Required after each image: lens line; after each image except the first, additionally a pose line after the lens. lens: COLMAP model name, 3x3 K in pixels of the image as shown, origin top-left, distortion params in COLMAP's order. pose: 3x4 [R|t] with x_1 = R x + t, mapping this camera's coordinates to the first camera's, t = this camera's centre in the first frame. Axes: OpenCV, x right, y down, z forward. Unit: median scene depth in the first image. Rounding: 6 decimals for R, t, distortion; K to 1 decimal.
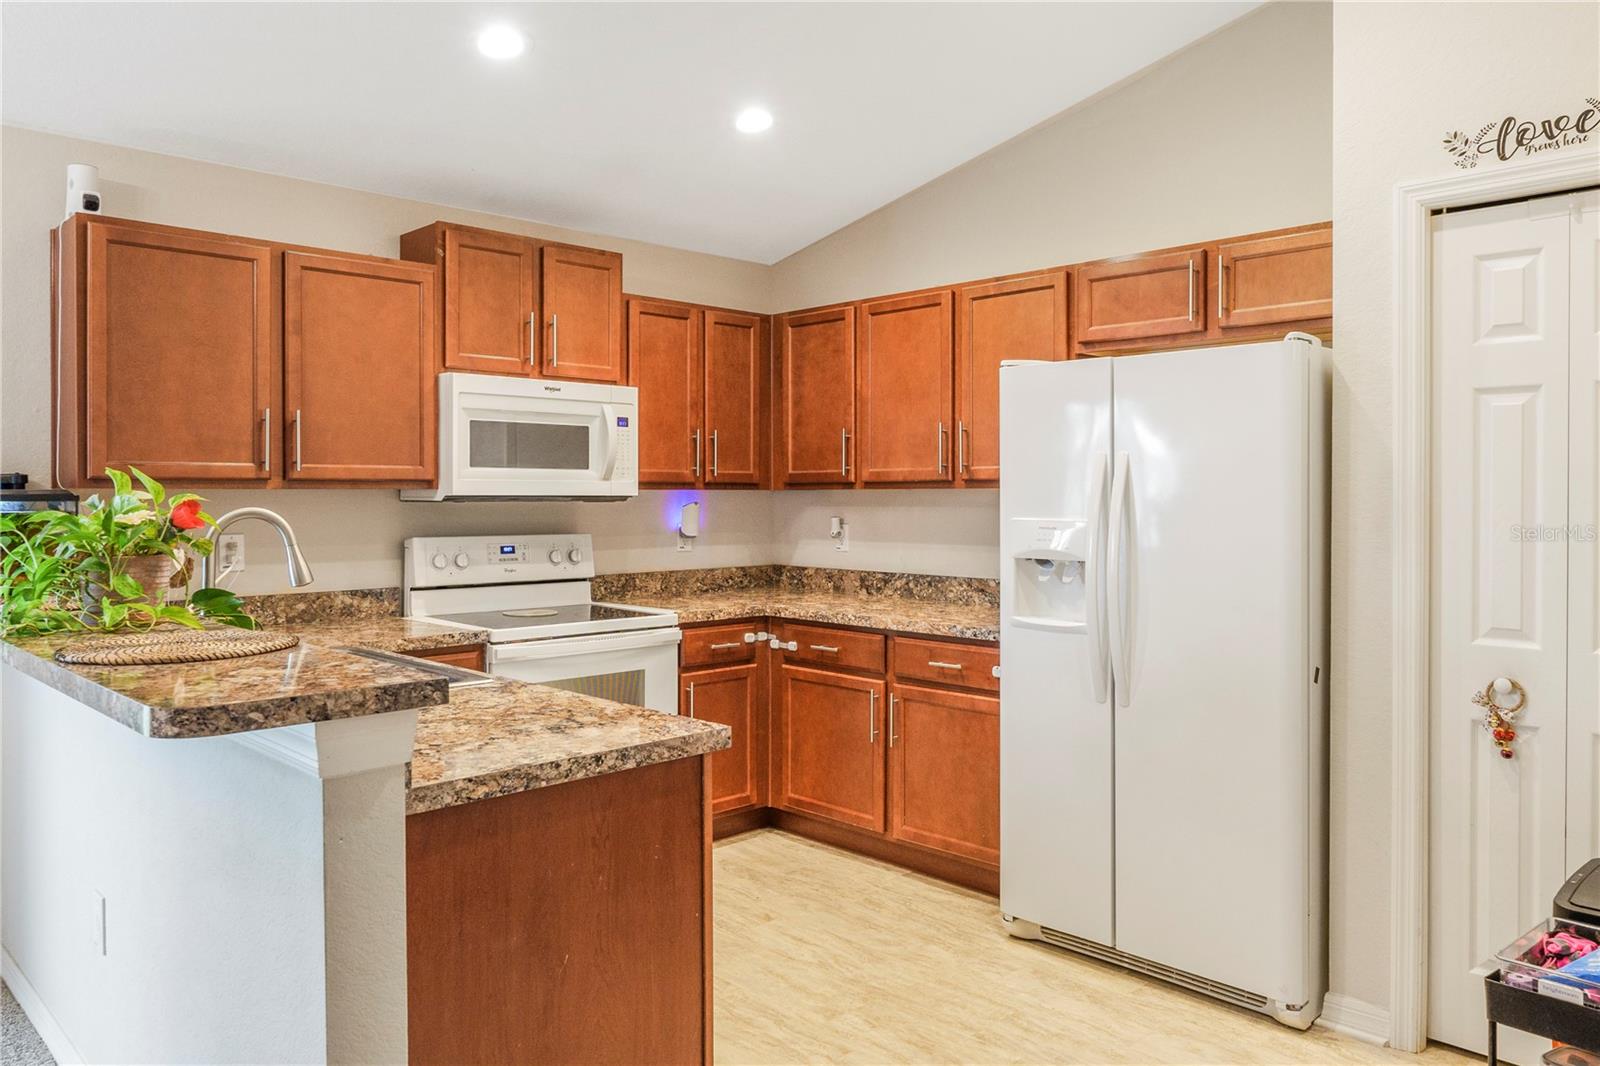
lens RADIAL K [[1160.9, 0, 806.3], [0, 1160.9, 505.7], [0, 0, 1]] dist [-0.000405, 0.002308]
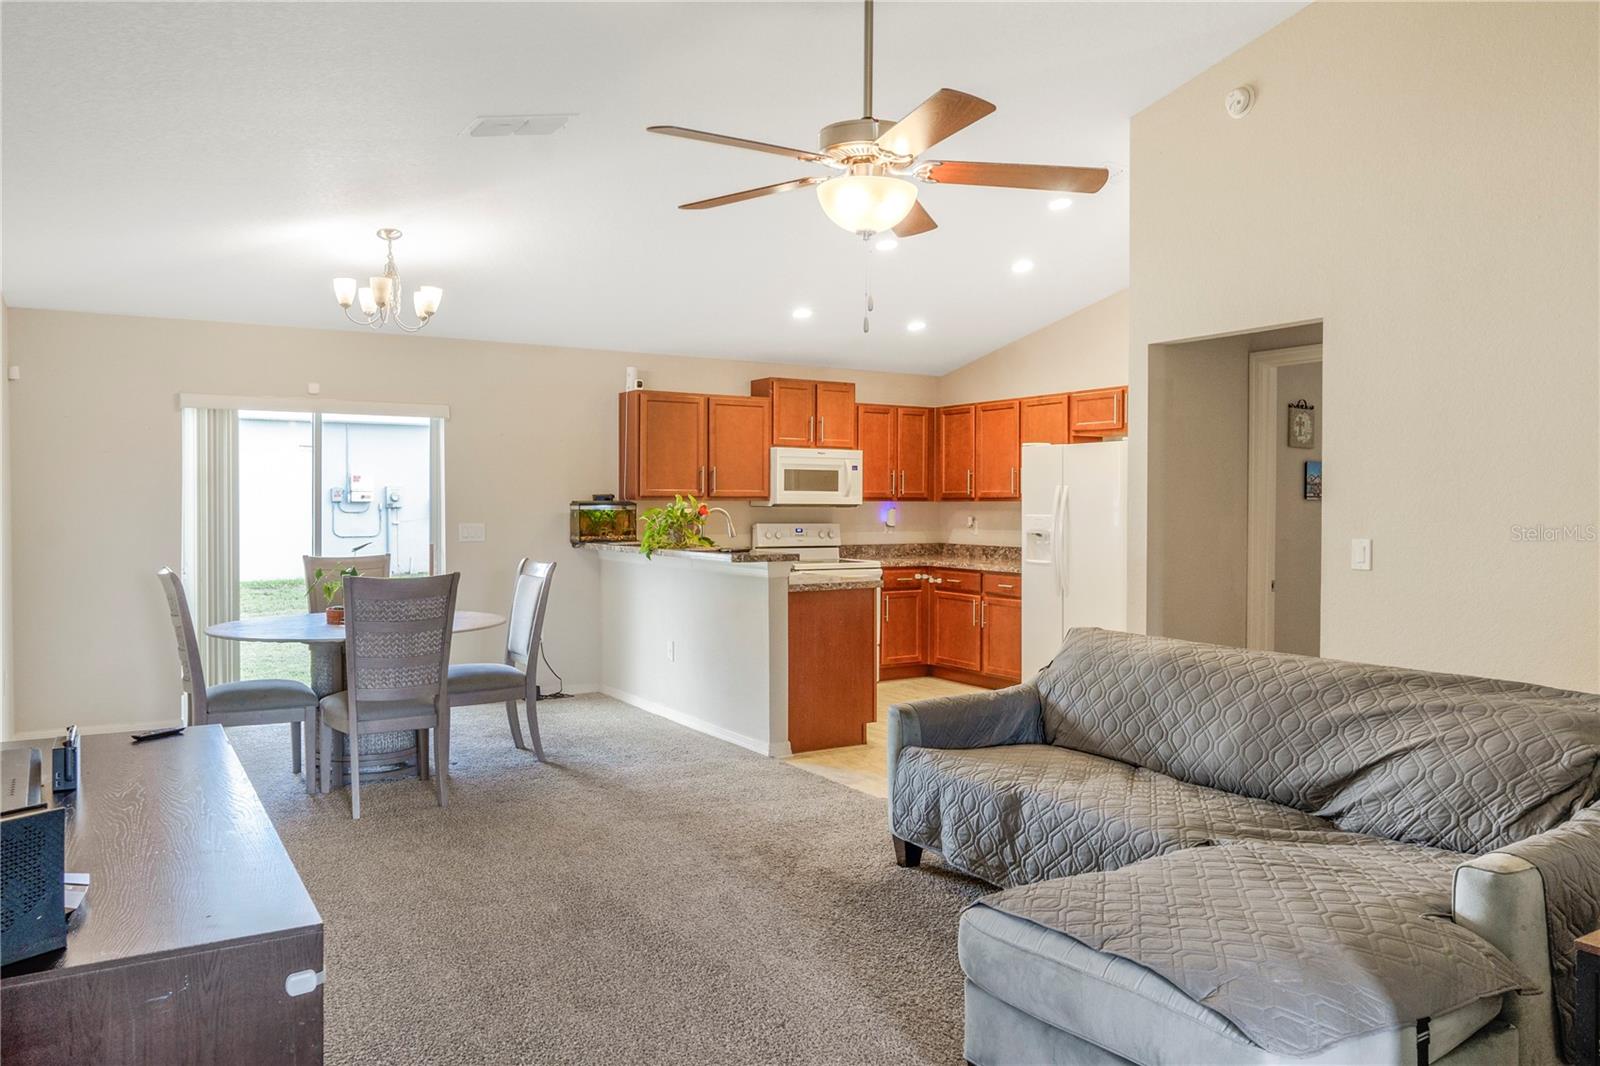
lens RADIAL K [[1160.9, 0, 806.3], [0, 1160.9, 505.7], [0, 0, 1]] dist [-0.000405, 0.002308]
pose [[0.977209, 0.003182, -0.212258, 0.190841], [-0.004984, 0.999956, -0.007956, 0.010461], [0.212223, 0.008833, 0.977181, -1.004544]]
